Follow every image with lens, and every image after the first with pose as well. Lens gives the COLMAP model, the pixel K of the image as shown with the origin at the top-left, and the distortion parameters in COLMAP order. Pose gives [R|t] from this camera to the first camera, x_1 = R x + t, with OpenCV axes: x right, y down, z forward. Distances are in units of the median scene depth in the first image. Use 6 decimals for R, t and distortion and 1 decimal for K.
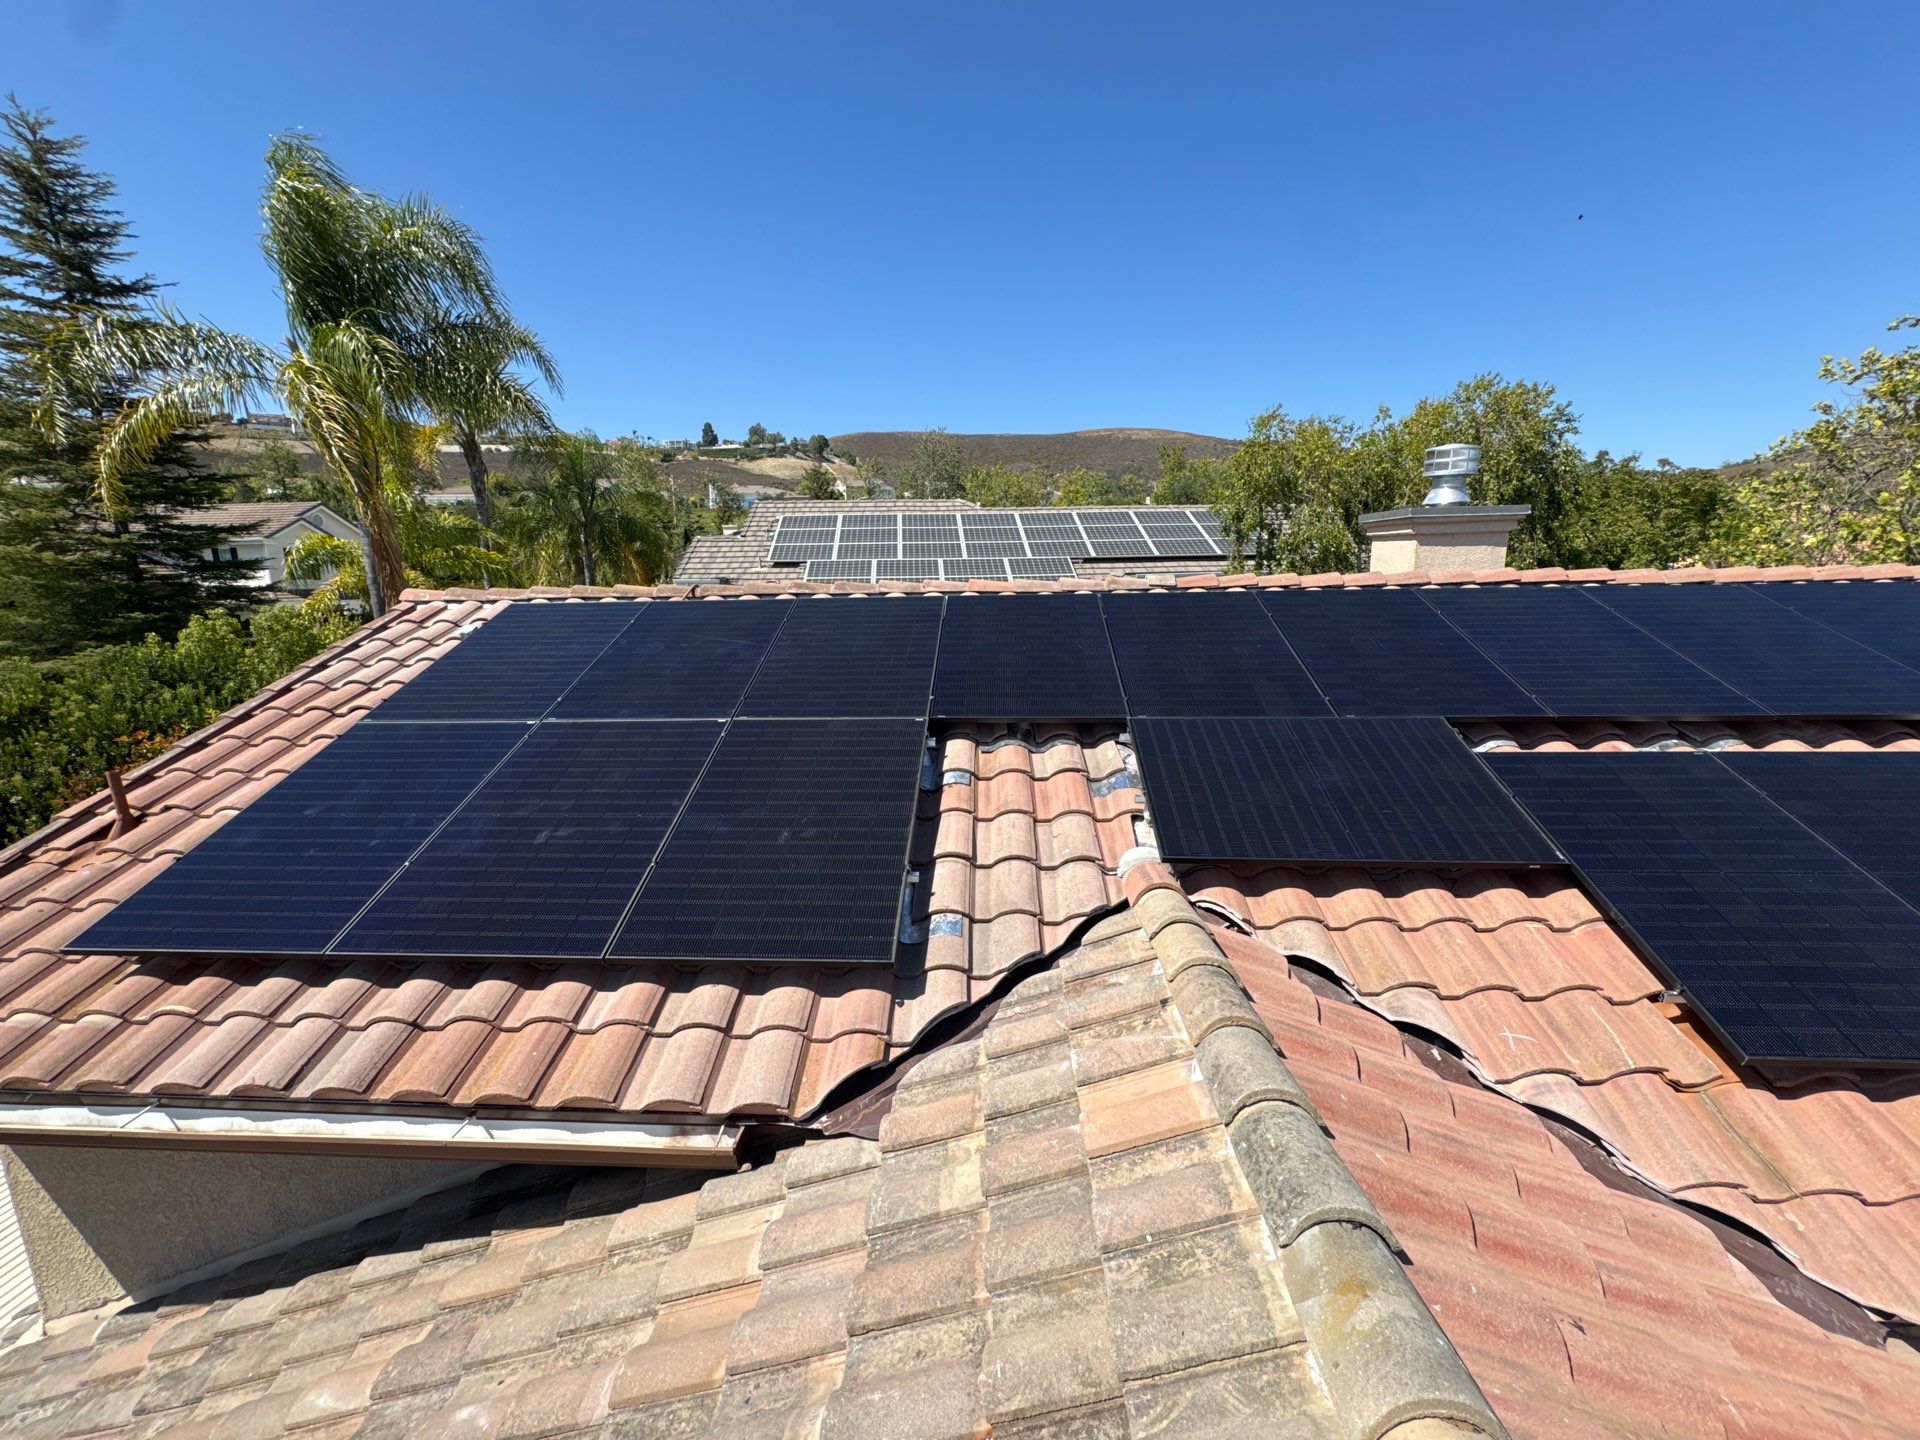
lens RADIAL K [[765.2, 0, 959.2], [0, 765.2, 716.5], [0, 0, 1]] dist [-0.001227, 0.000217]
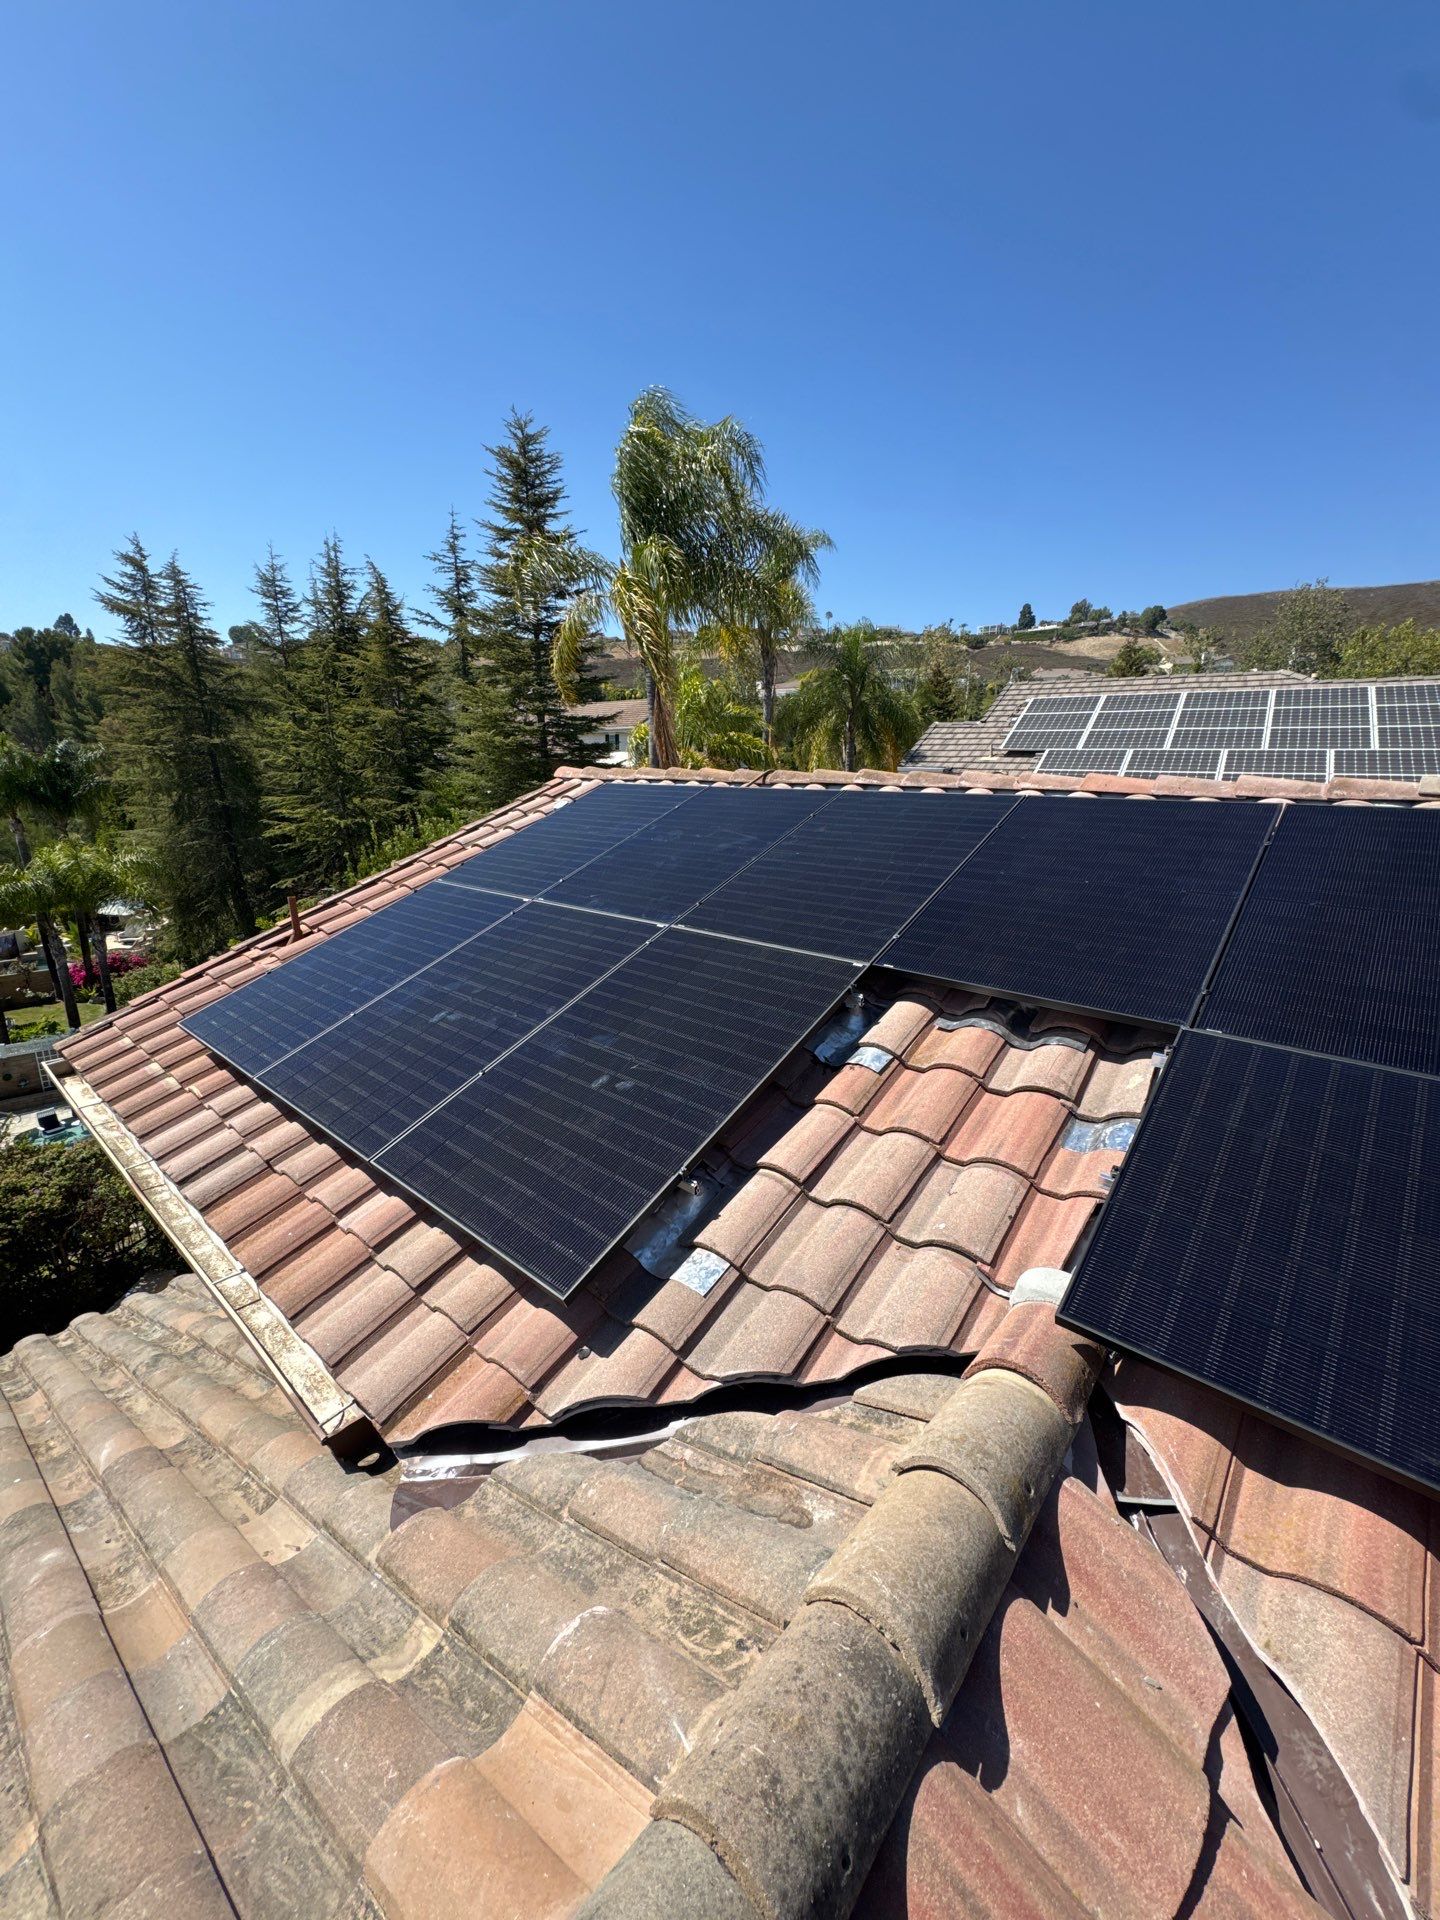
lens RADIAL K [[764.5, 0, 720.0], [0, 764.5, 960.0], [0, 0, 1]] dist [-0.001107, 0.000086]
pose [[0.794587, 0.173589, -0.581806, 0.308833], [-0.133979, 0.984766, 0.110839, -0.073893], [0.592183, -0.010121, 0.805740, 0.397294]]
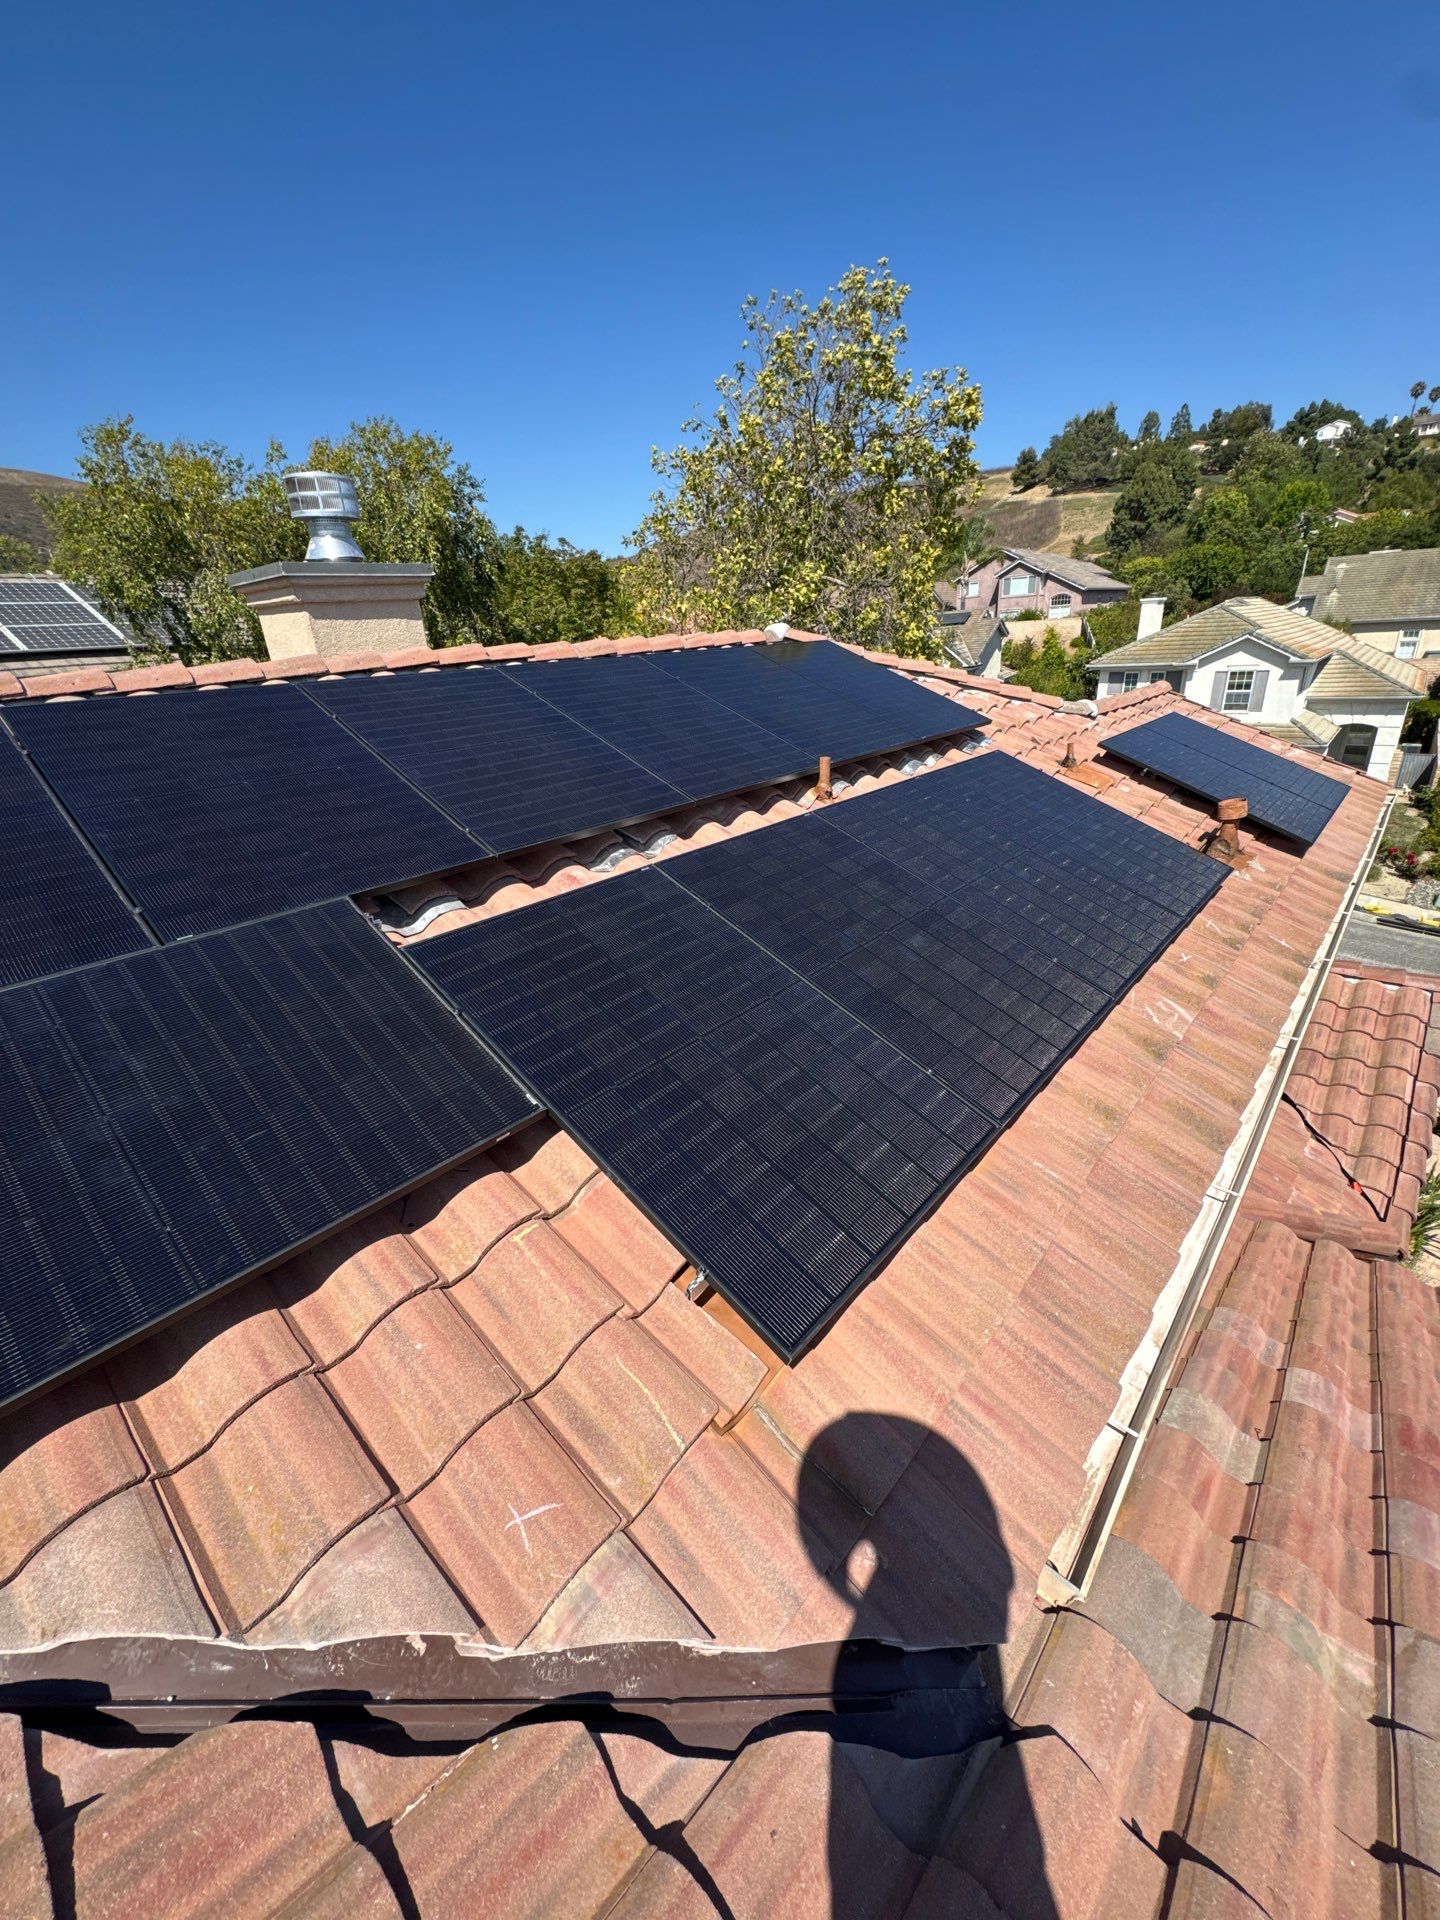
lens RADIAL K [[765.2, 0, 720.0], [0, 765.2, 960.0], [0, 0, 1]] dist [-0.001227, 0.000217]
pose [[0.628314, -0.324227, 0.707176, 0.407533], [0.190116, 0.945445, 0.264554, -0.064417], [-0.754372, -0.031778, 0.655677, 0.399444]]
